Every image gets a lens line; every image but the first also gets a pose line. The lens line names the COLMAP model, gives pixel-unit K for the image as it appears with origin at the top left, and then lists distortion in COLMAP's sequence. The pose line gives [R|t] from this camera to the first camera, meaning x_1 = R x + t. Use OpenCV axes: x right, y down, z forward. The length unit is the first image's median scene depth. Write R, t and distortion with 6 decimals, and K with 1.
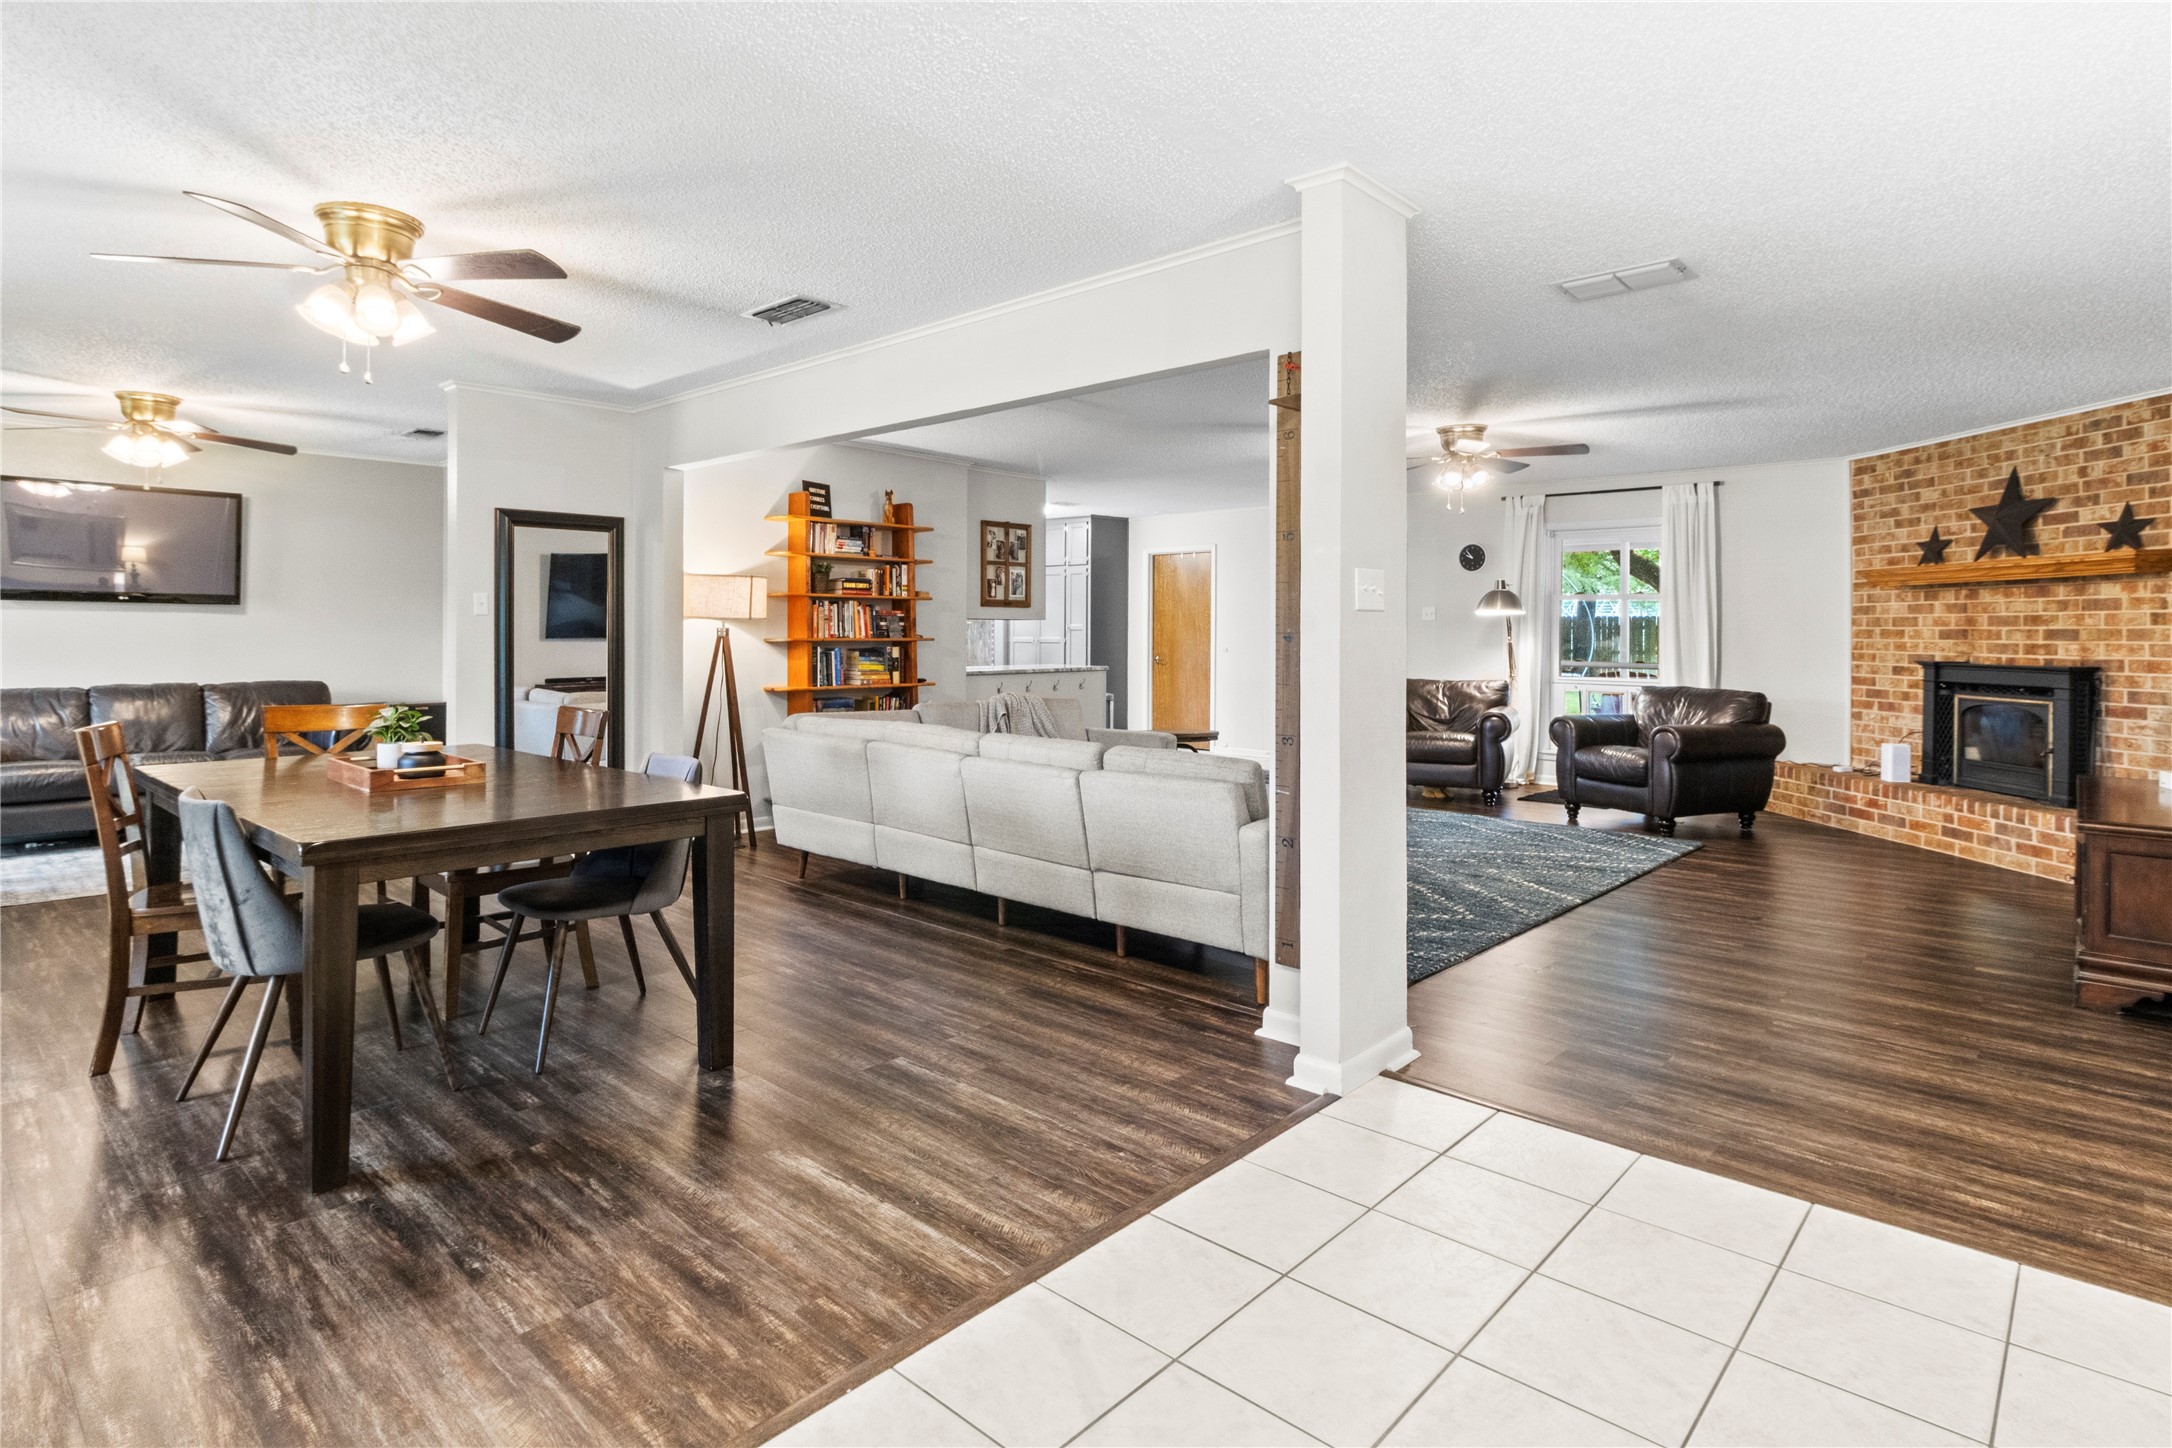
lens RADIAL K [[1127.3, 0, 1080.8], [0, 1127.3, 625.1], [0, 0, 1]] dist [0.001785, -0.000248]
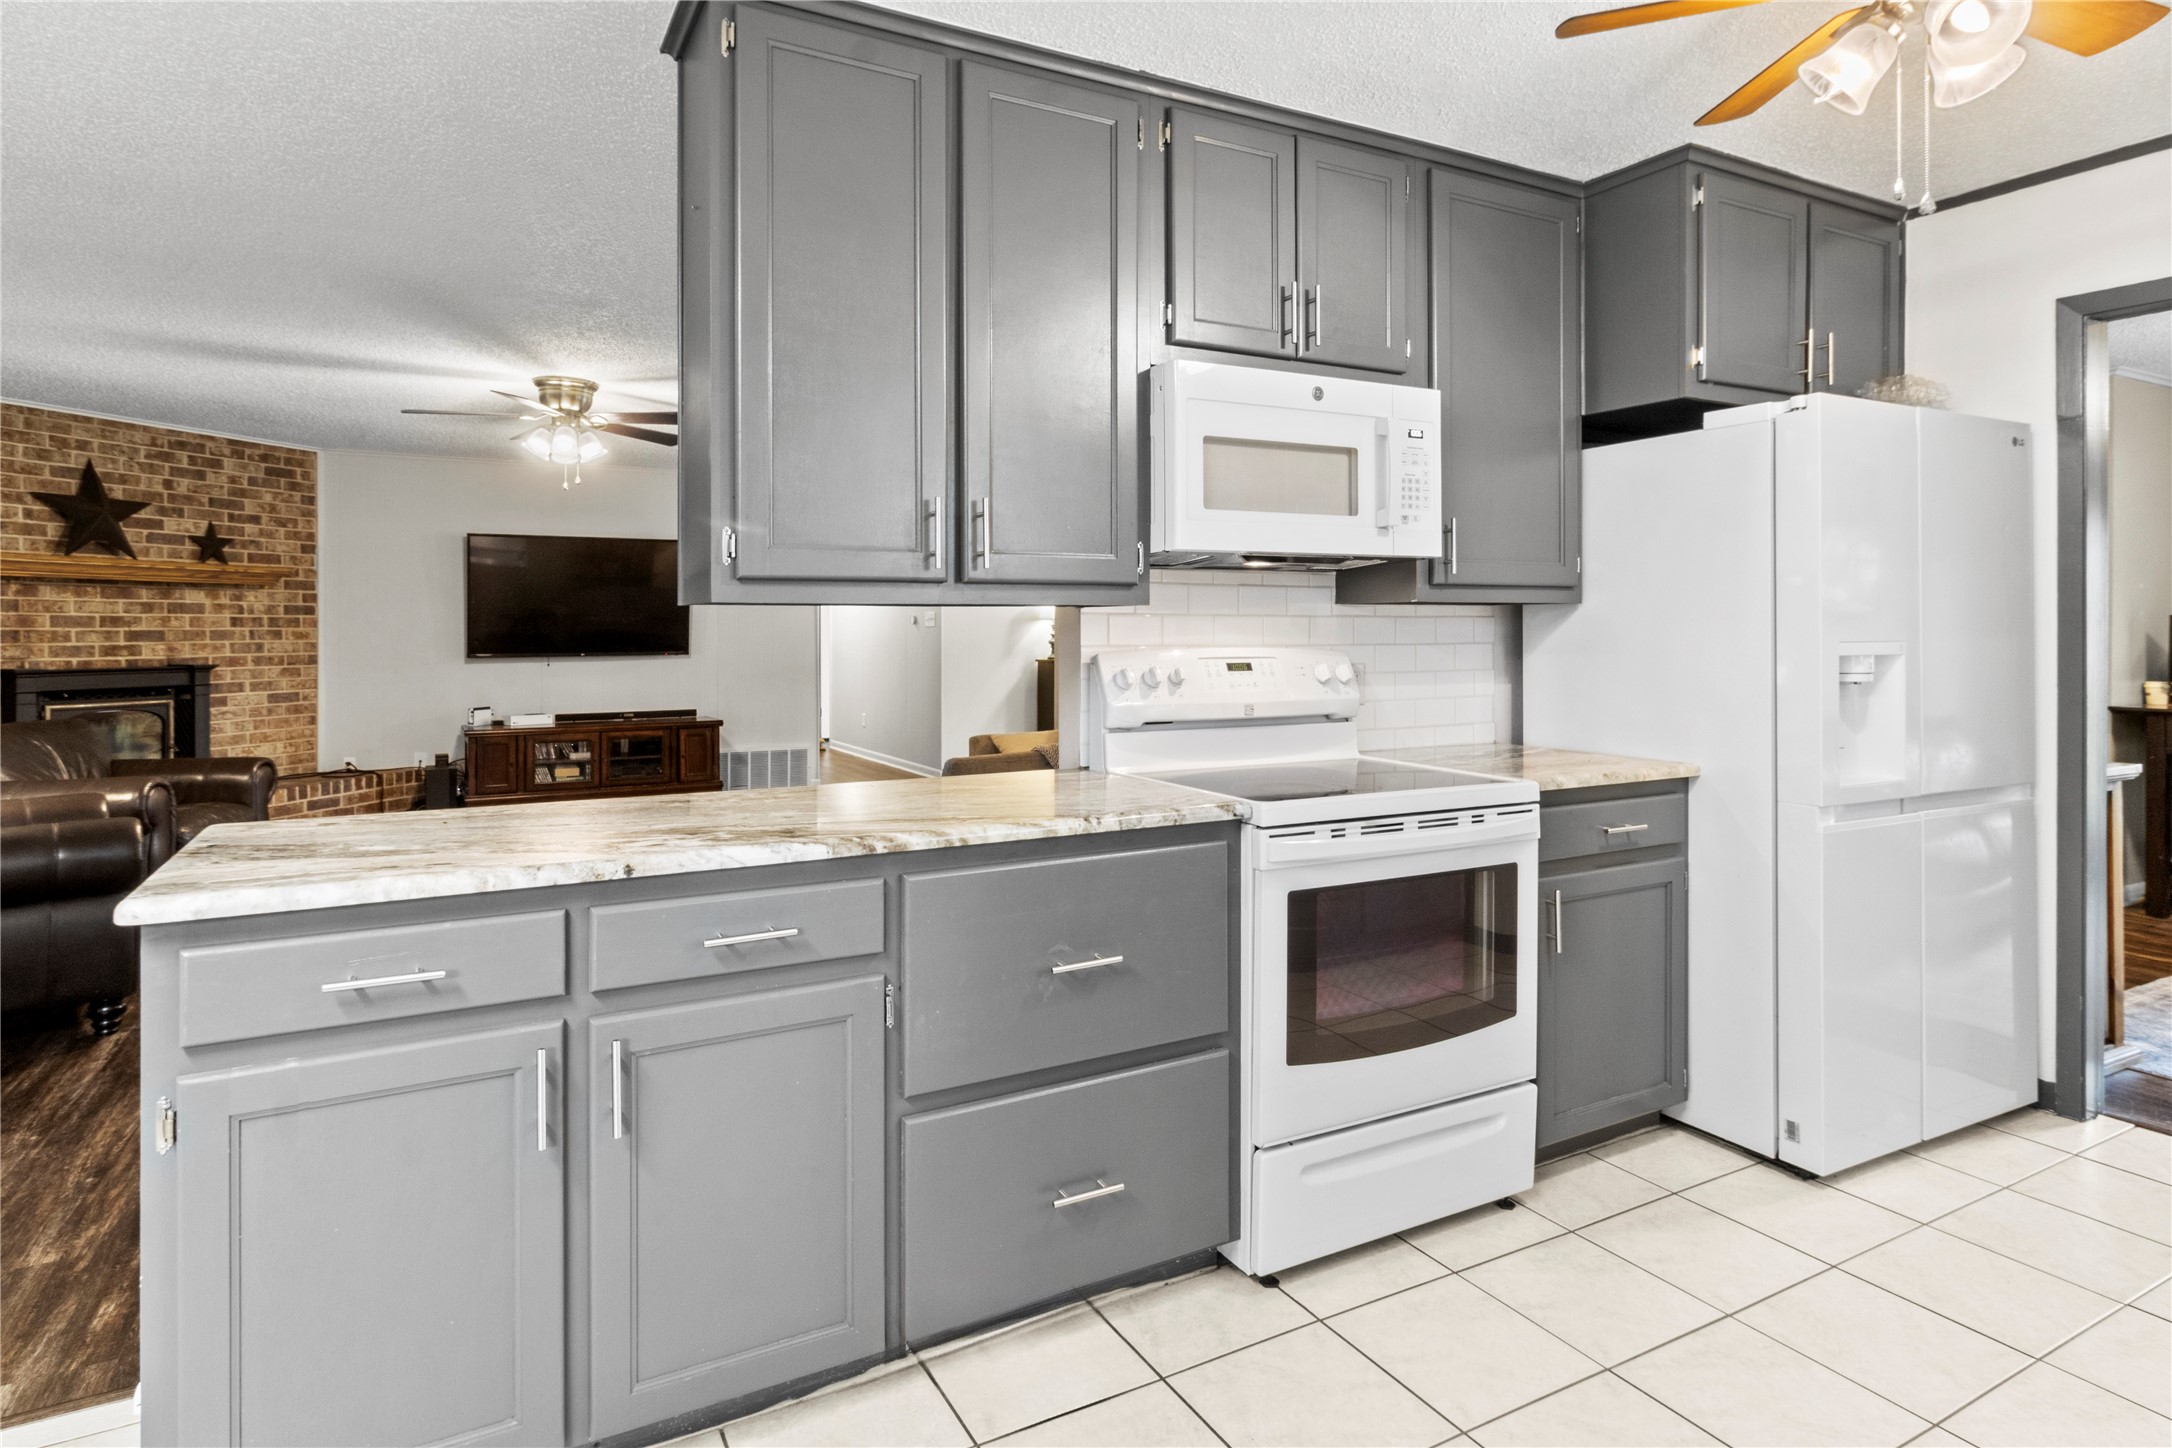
lens RADIAL K [[1173.3, 0, 1074.1], [0, 1173.3, 633.4], [0, 0, 1]] dist [0.001955, -0.001298]
pose [[-0.945680, -0.003766, 0.325076, -0.272796], [-0.004364, 0.999990, -0.001110, 0.003588], [-0.325068, -0.002468, -0.945687, 1.646728]]
